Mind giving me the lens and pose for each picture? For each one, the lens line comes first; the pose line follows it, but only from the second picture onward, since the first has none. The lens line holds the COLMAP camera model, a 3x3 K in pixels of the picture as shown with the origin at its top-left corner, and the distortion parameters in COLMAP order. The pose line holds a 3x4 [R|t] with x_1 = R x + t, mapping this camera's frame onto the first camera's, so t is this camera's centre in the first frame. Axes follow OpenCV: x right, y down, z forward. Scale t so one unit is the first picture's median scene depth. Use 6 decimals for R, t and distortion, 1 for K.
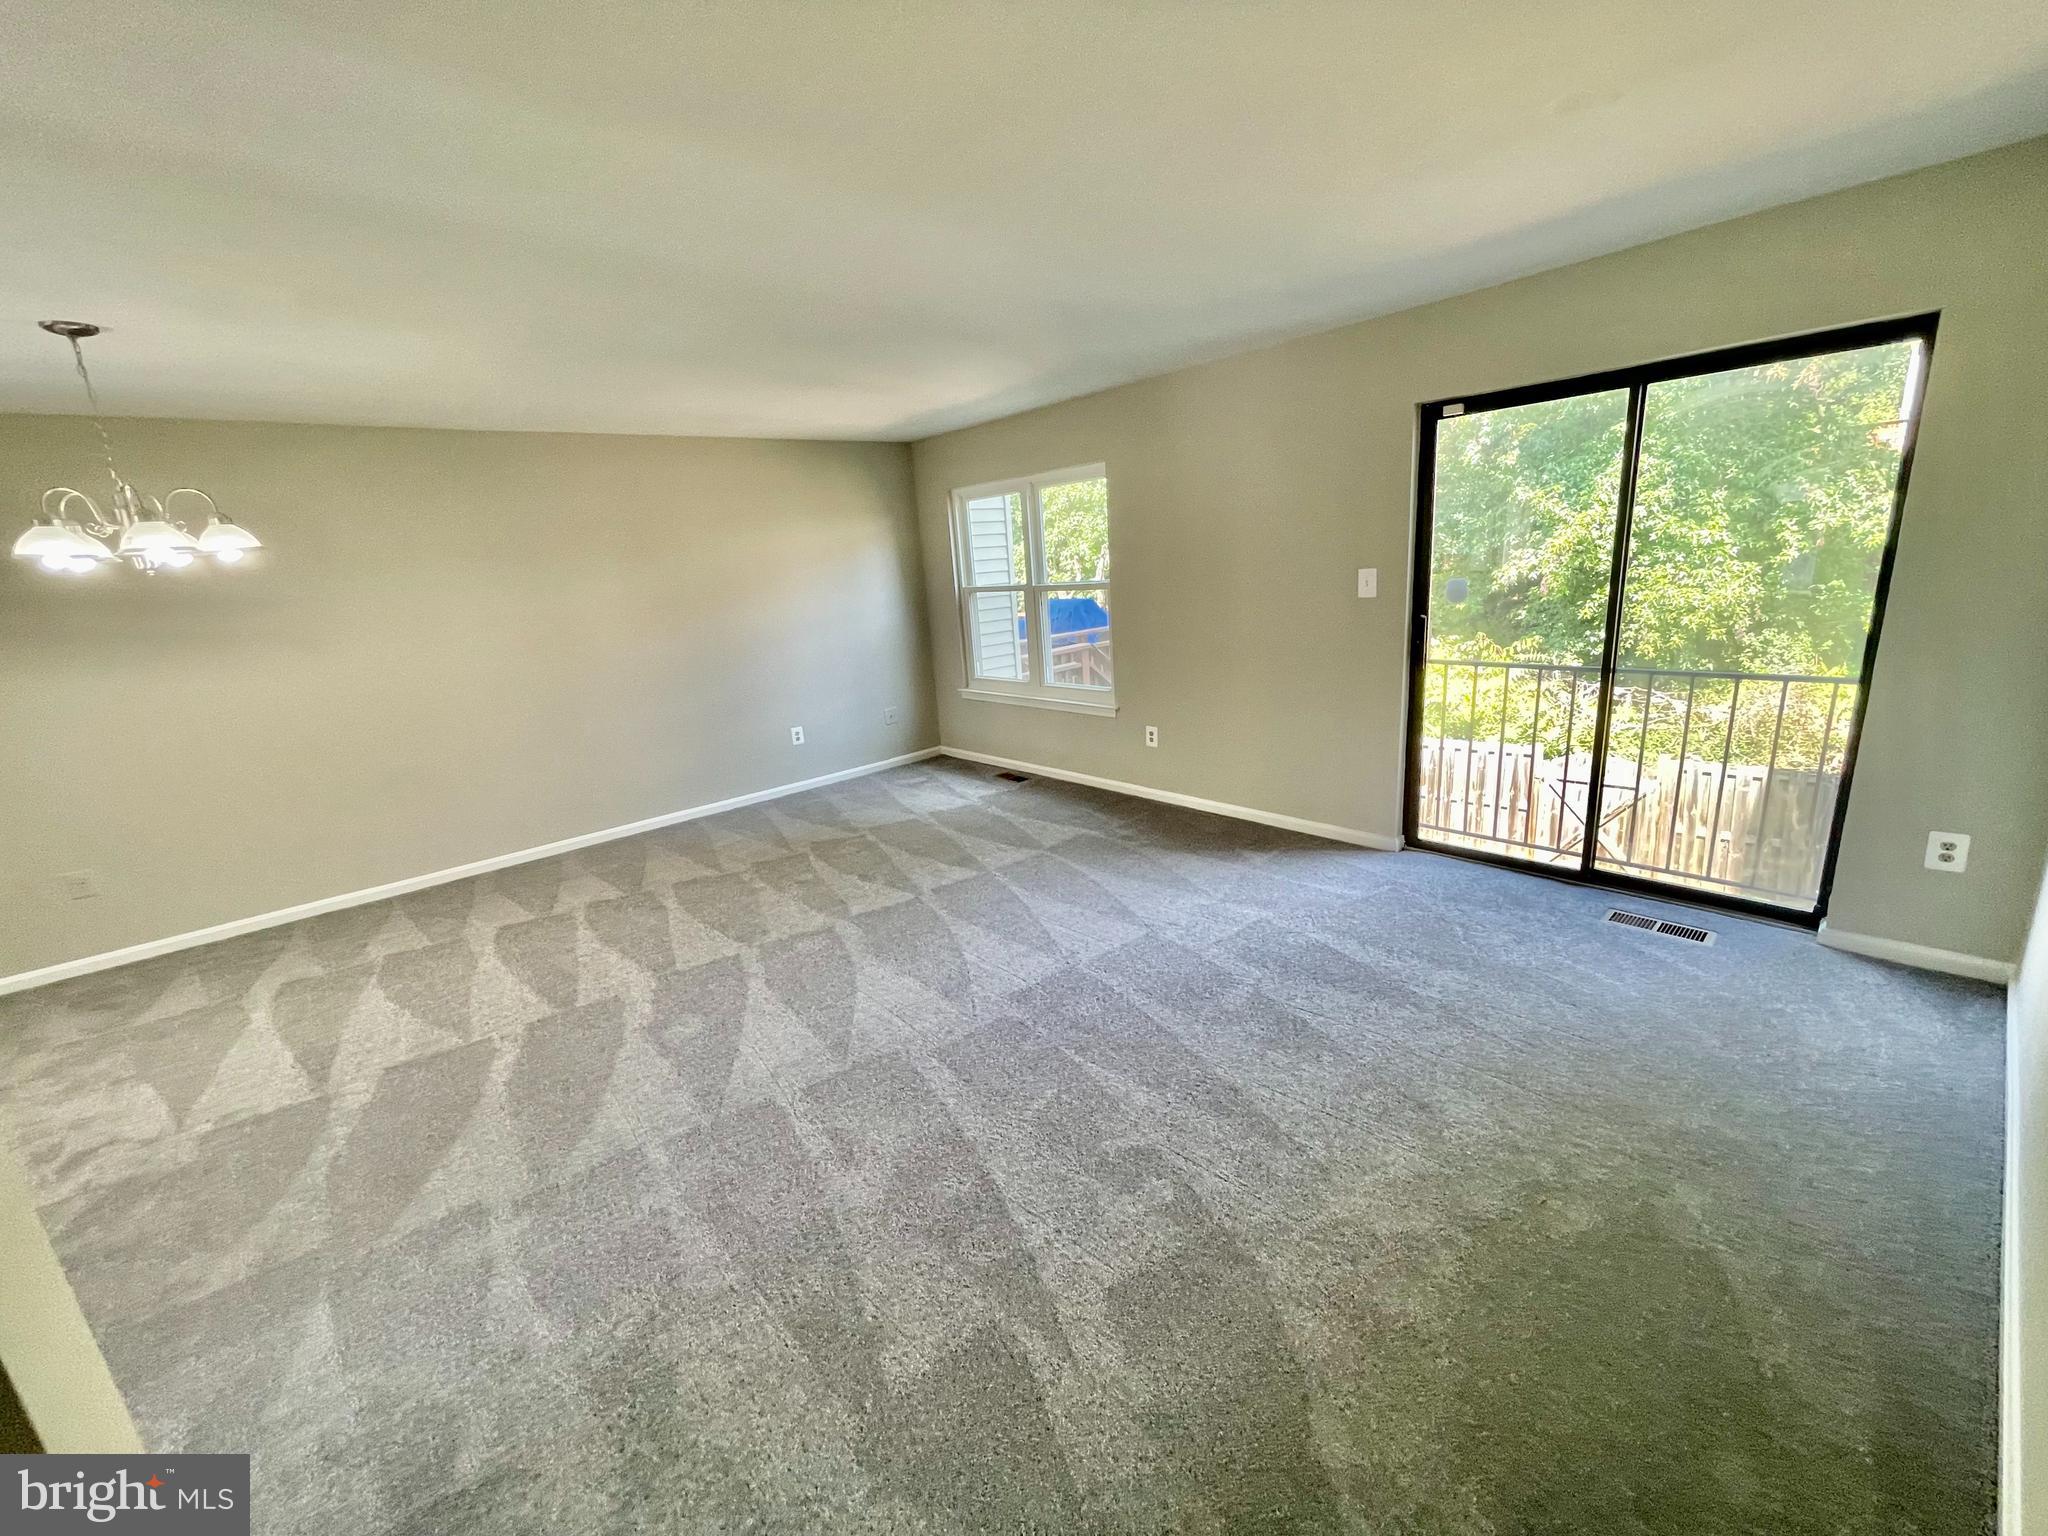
lens RADIAL K [[824.9, 0, 1019.6], [0, 824.9, 775.6], [0, 0, 1]] dist [0.000530, -0.000258]
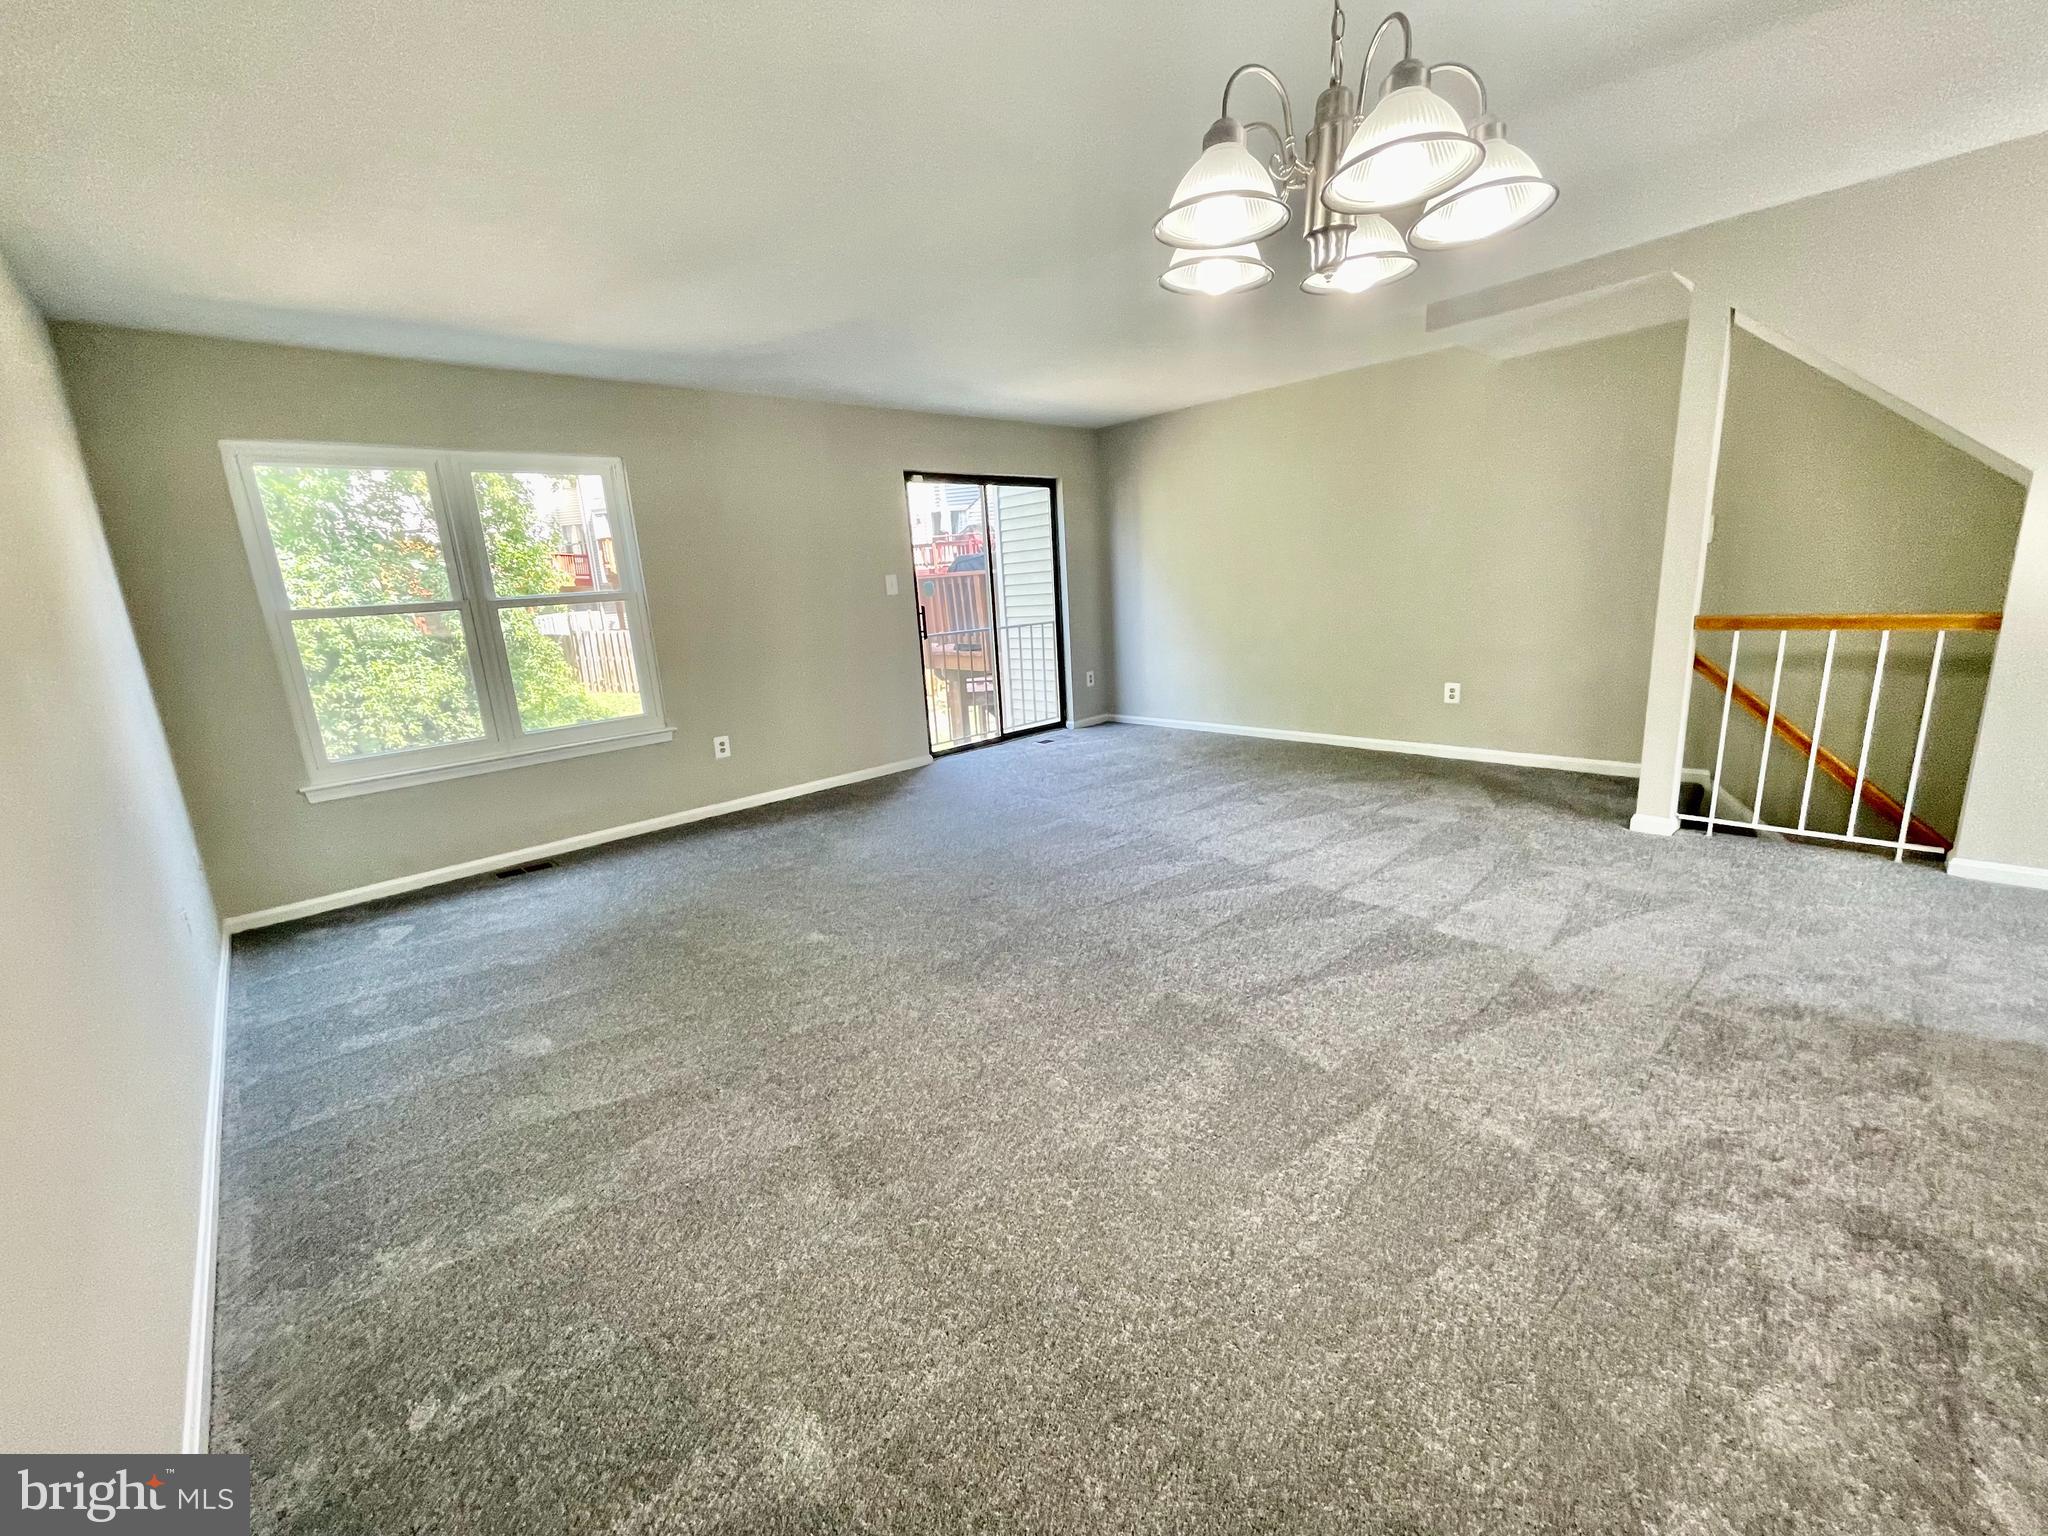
lens RADIAL K [[824.9, 0, 1019.6], [0, 824.9, 775.6], [0, 0, 1]] dist [0.000530, -0.000258]
pose [[-0.019592, -0.184624, 0.982614, -0.801348], [0.296064, 0.937653, 0.182080, -0.087505], [-0.954967, 0.294484, 0.036290, 0.621602]]
